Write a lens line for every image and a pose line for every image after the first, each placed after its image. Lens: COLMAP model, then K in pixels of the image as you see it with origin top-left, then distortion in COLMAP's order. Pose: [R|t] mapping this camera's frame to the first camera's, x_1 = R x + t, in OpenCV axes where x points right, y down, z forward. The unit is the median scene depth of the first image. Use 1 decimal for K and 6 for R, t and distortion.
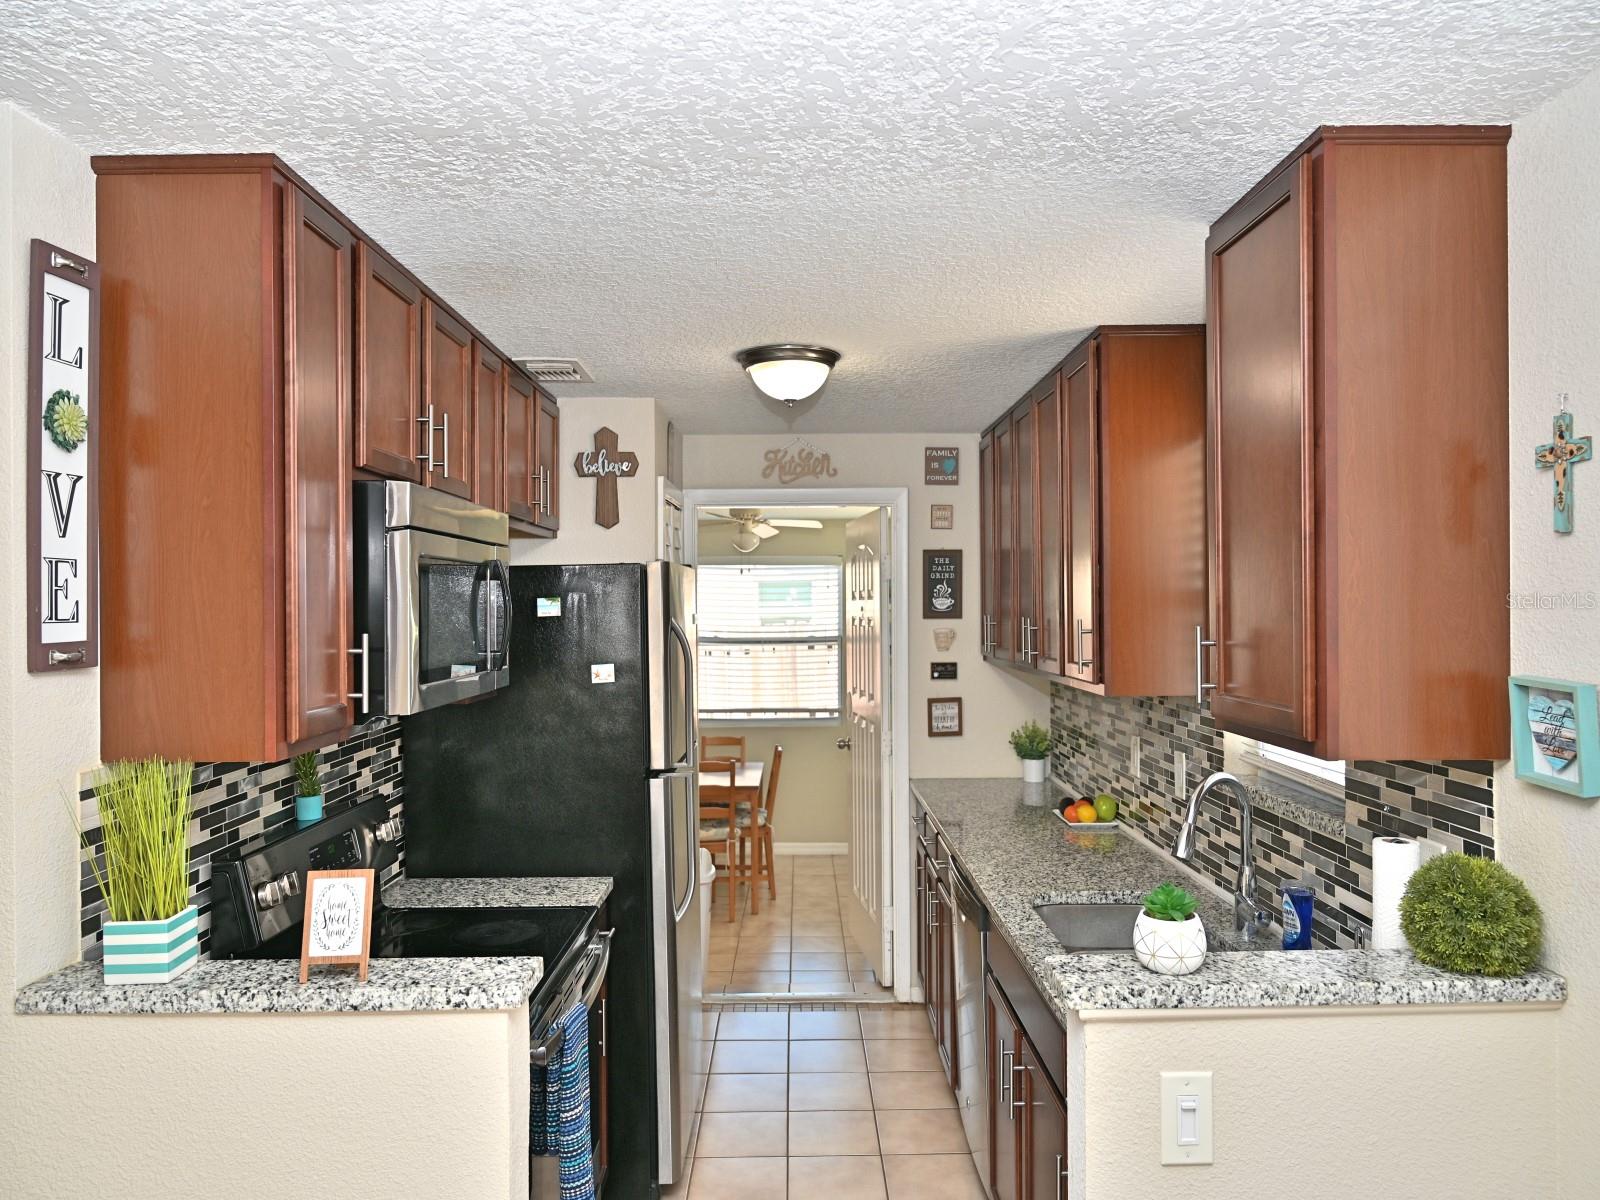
lens RADIAL K [[1061.9, 0, 791.8], [0, 1061.9, 595.6], [0, 0, 1]] dist [-0.012805, -0.000584]
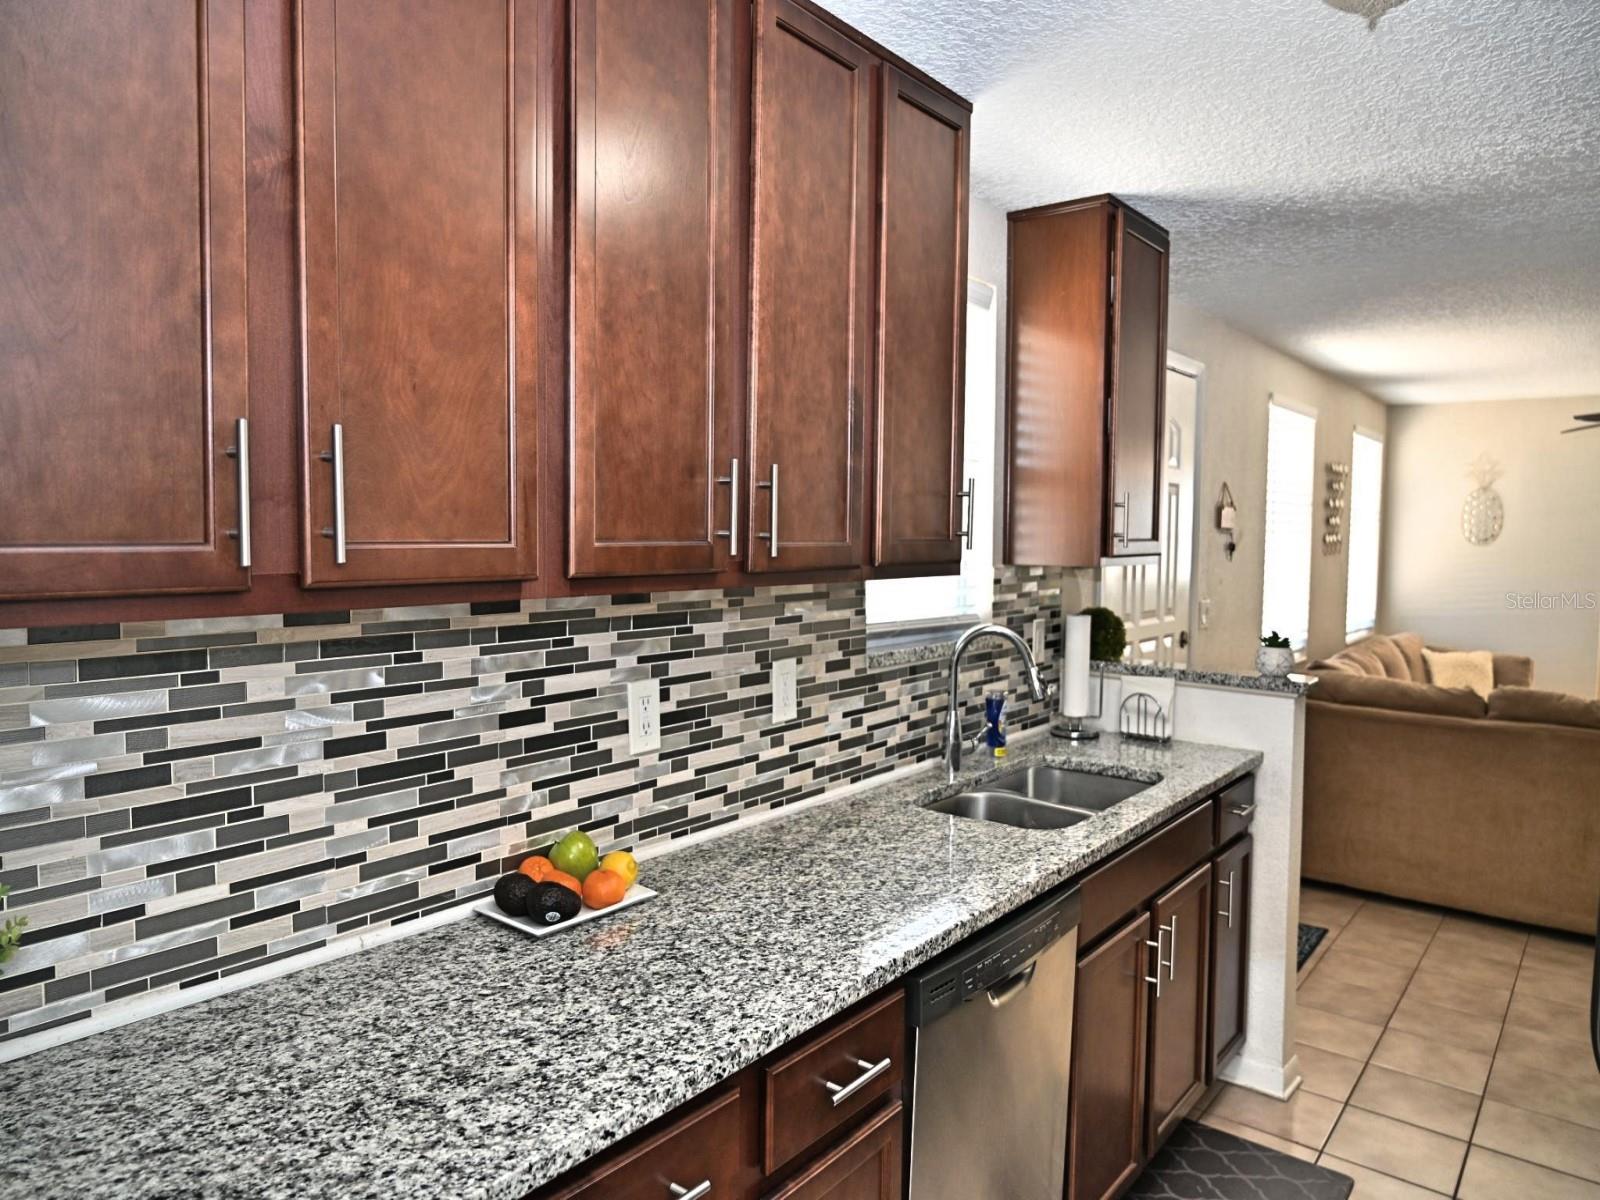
lens RADIAL K [[1061.9, 0, 793.7], [0, 1061.9, 578.8], [0, 0, 1]] dist [-0.012805, -0.000584]
pose [[-0.779716, -0.032614, 0.625283, -0.087198], [-0.011252, 0.999211, 0.038087, 0.054628], [-0.626032, 0.022662, -0.779468, 1.366863]]
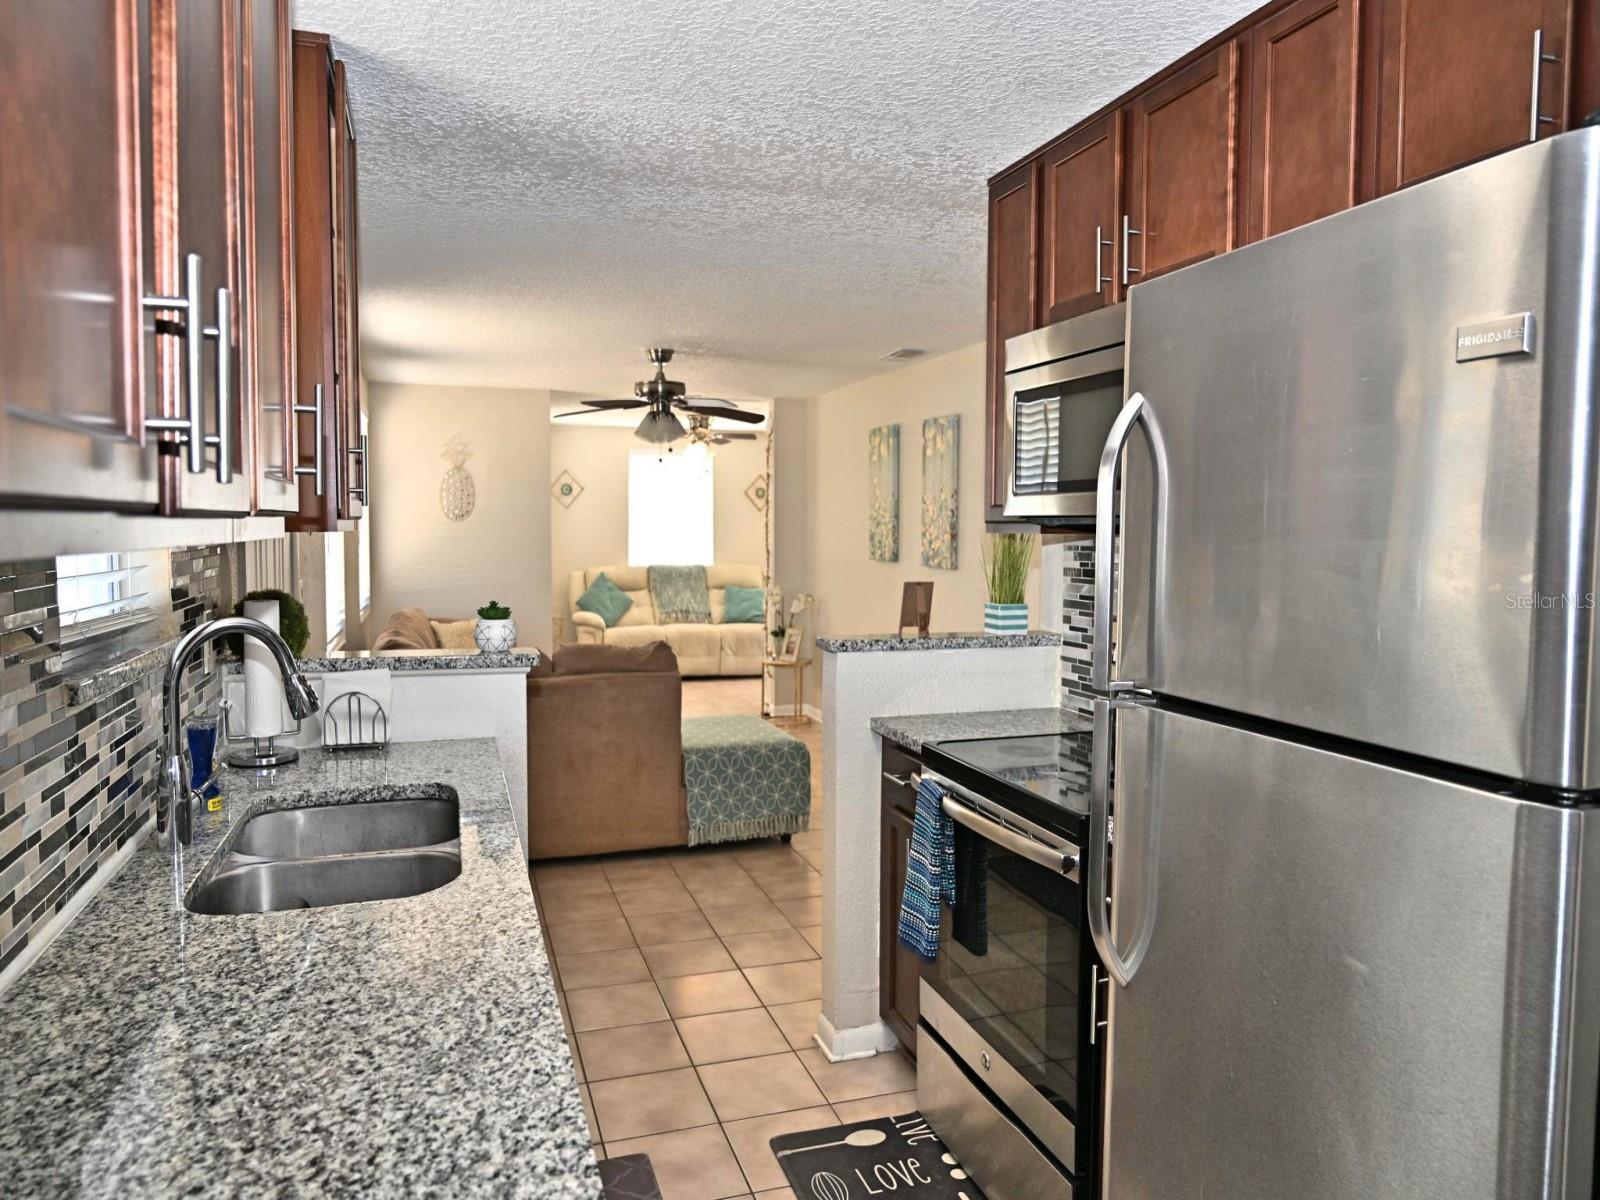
lens RADIAL K [[1061.9, 0, 793.3], [0, 1061.9, 577.9], [0, 0, 1]] dist [-0.012805, -0.000584]
pose [[-0.949219, 0.020705, -0.313934, 0.177812], [0.006658, 0.998931, 0.045752, 0.074091], [0.314546, 0.041339, -0.948342, 1.255896]]
